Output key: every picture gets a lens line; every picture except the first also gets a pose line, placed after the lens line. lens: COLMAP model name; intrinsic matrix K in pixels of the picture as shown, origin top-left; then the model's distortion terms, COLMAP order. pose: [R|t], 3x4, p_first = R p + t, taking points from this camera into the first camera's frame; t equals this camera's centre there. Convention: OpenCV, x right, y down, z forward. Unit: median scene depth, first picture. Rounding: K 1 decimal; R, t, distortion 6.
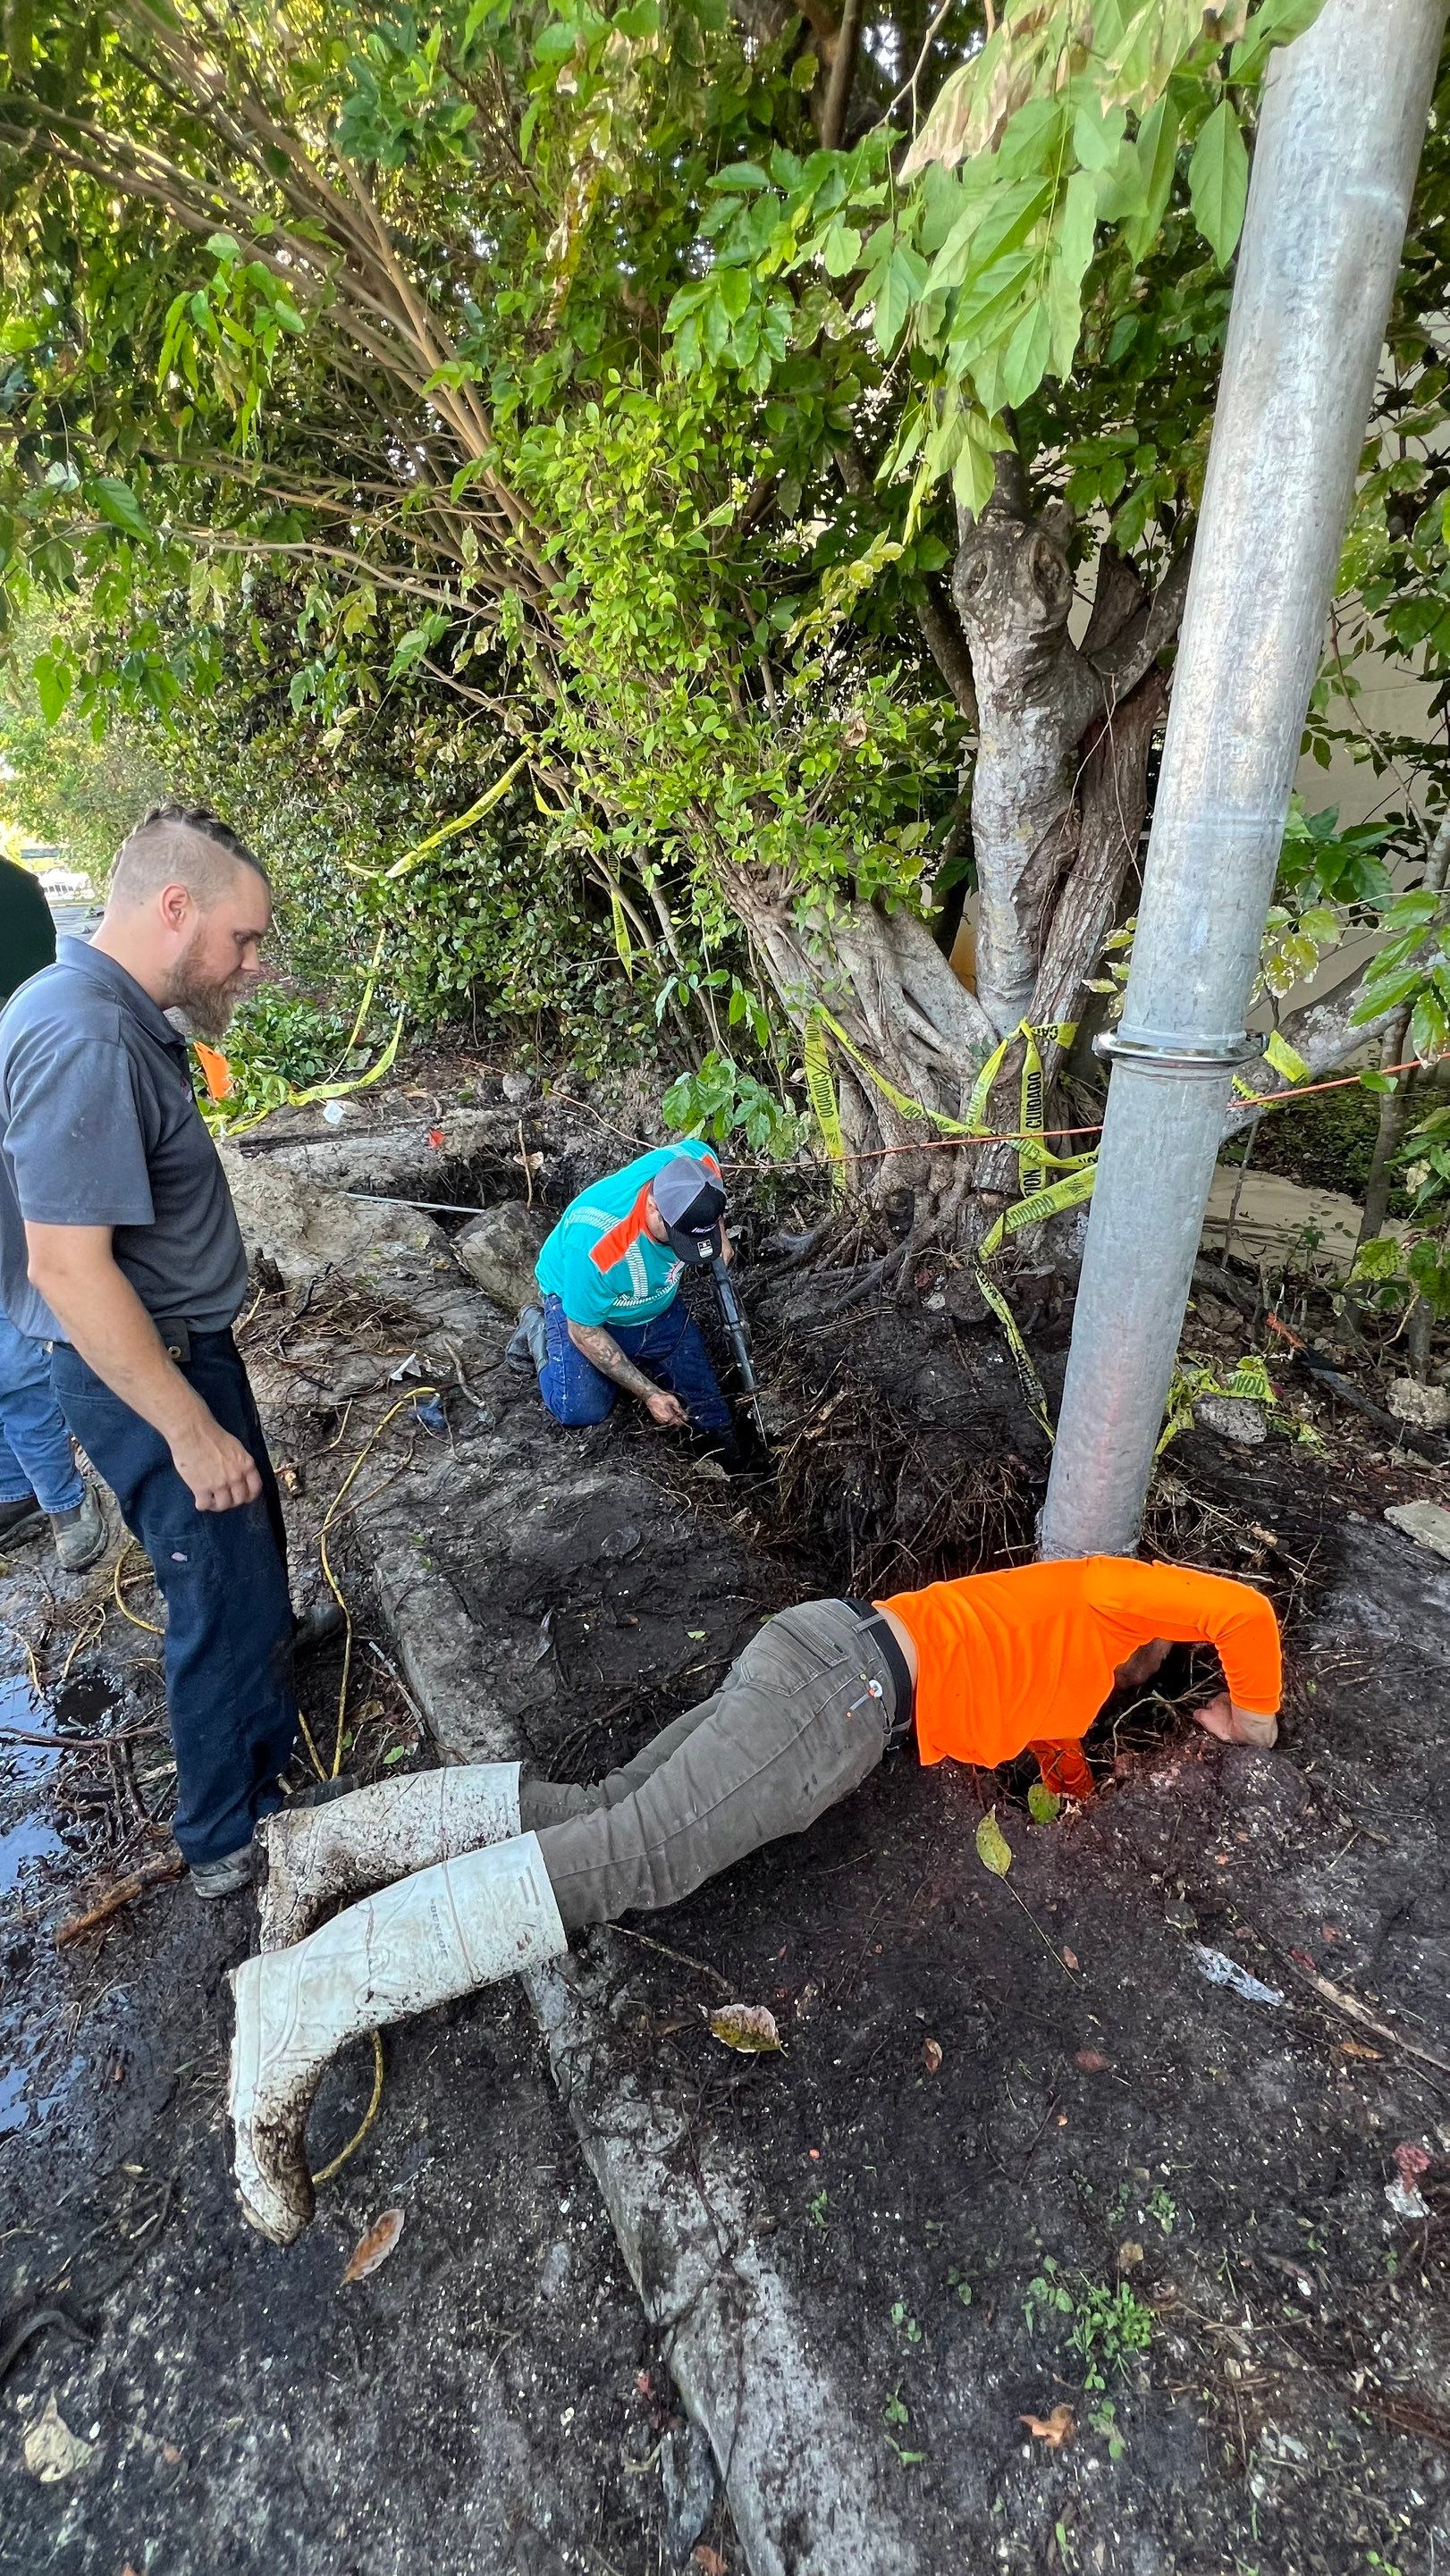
lens RADIAL K [[1037.8, 0, 738.2], [0, 1037.8, 1284.5], [0, 0, 1]] dist [0.000661, -0.000387]
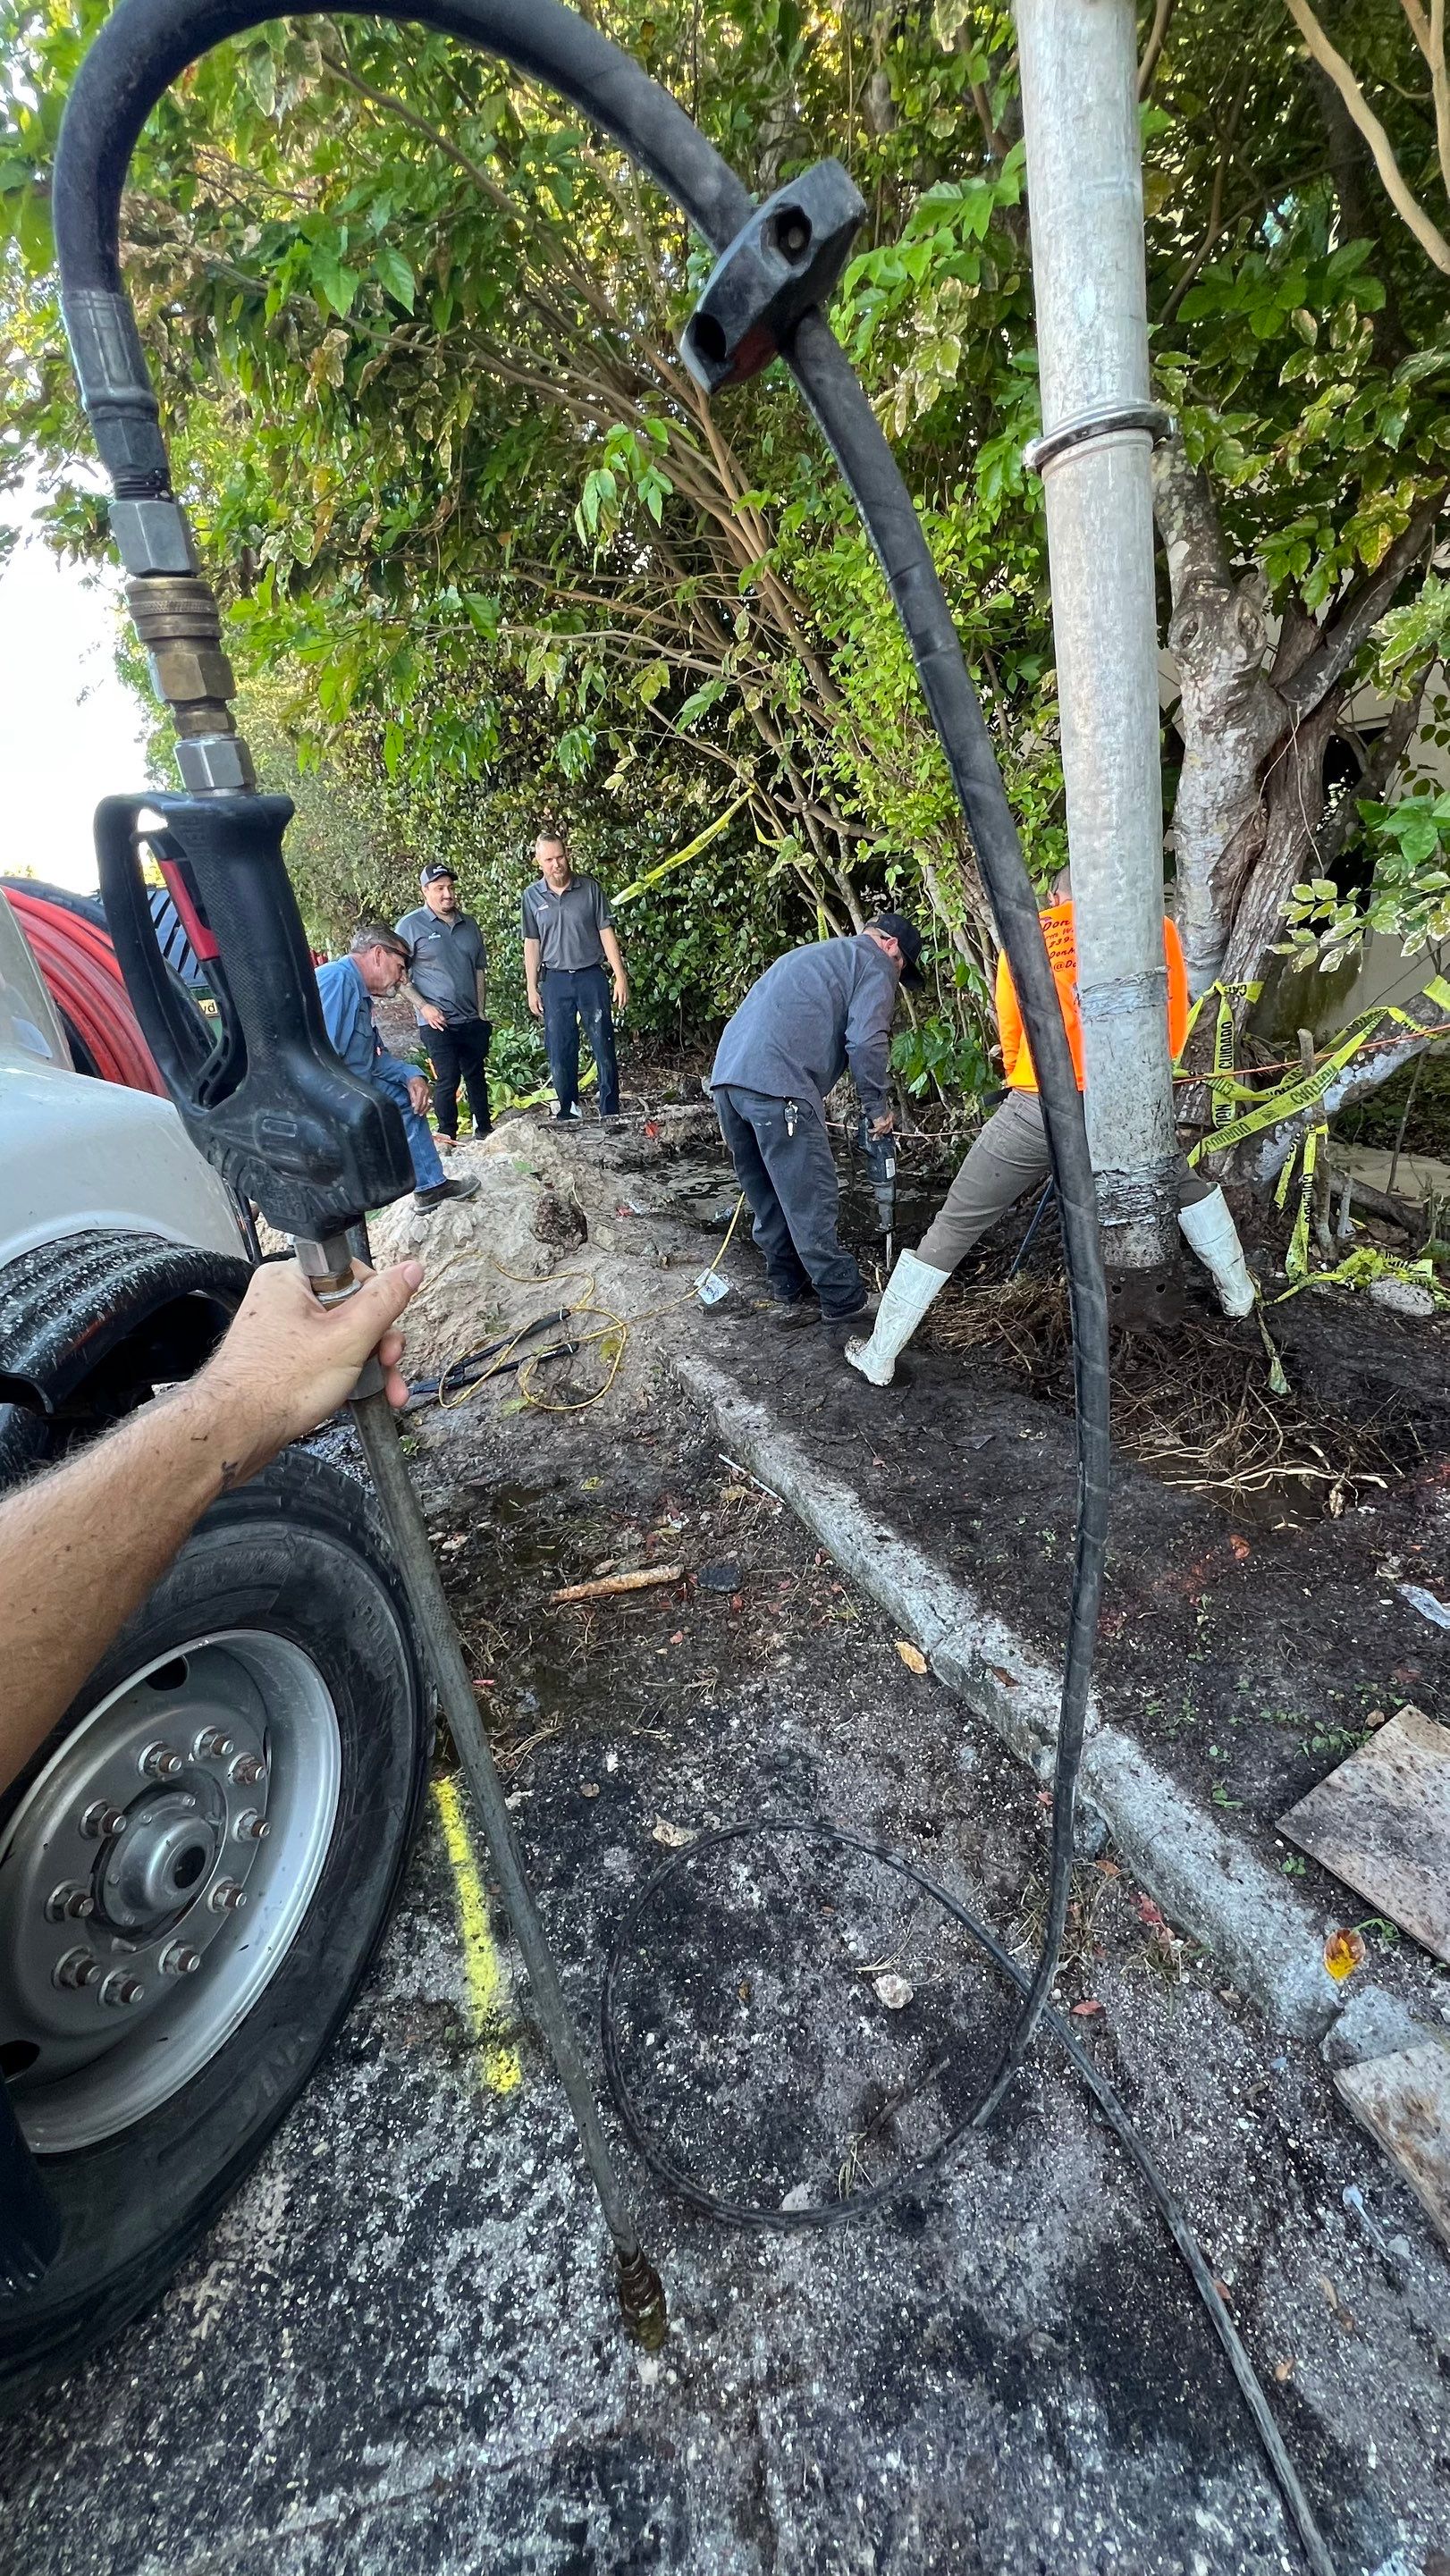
lens RADIAL K [[1037.8, 0, 738.6], [0, 1037.8, 1289.3], [0, 0, 1]] dist [0.000661, -0.000387]
pose [[0.995773, -0.004872, -0.091717, -0.162081], [0.001860, 0.999457, -0.032905, 0.135292], [0.091827, 0.032596, 0.995241, -0.236544]]
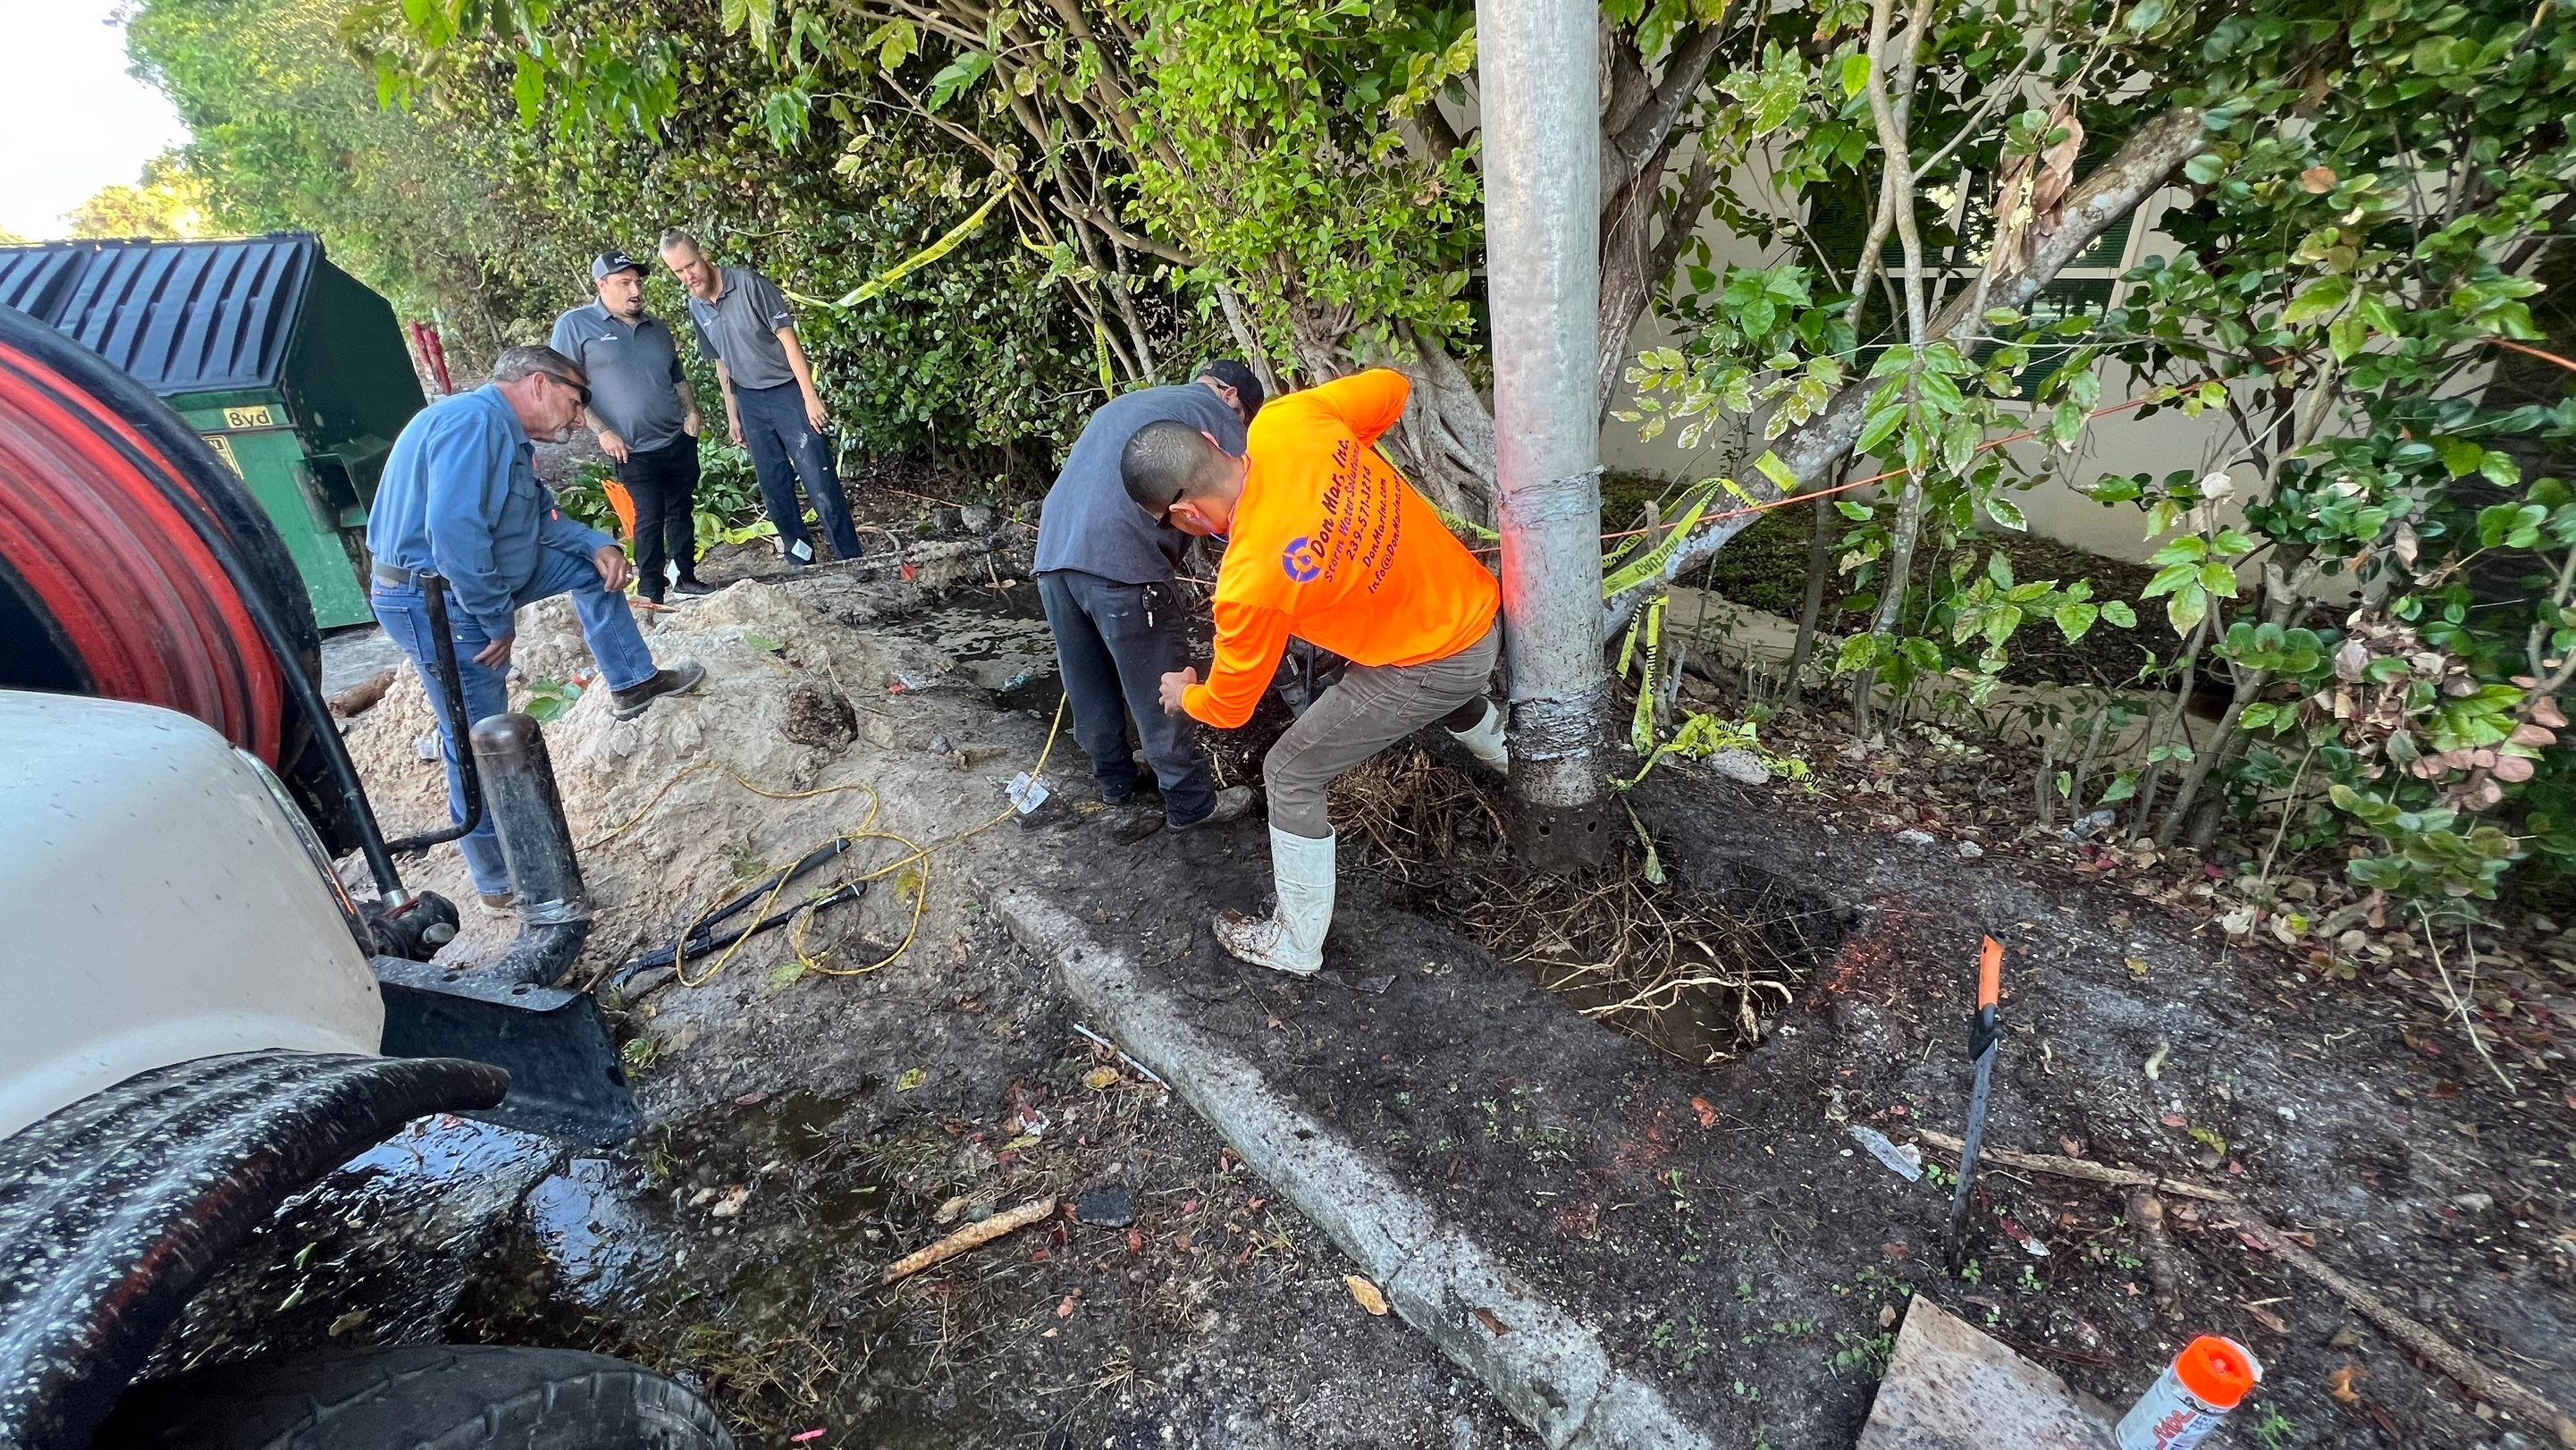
lens RADIAL K [[1037.8, 0, 1286.3], [0, 1037.8, 726.6], [0, 0, 1]] dist [0.000661, -0.000387]
pose [[0.978553, -0.062274, 0.196357, -0.252100], [0.060629, 0.998057, 0.014383, 0.027020], [-0.196871, -0.002169, 0.980427, -0.085025]]
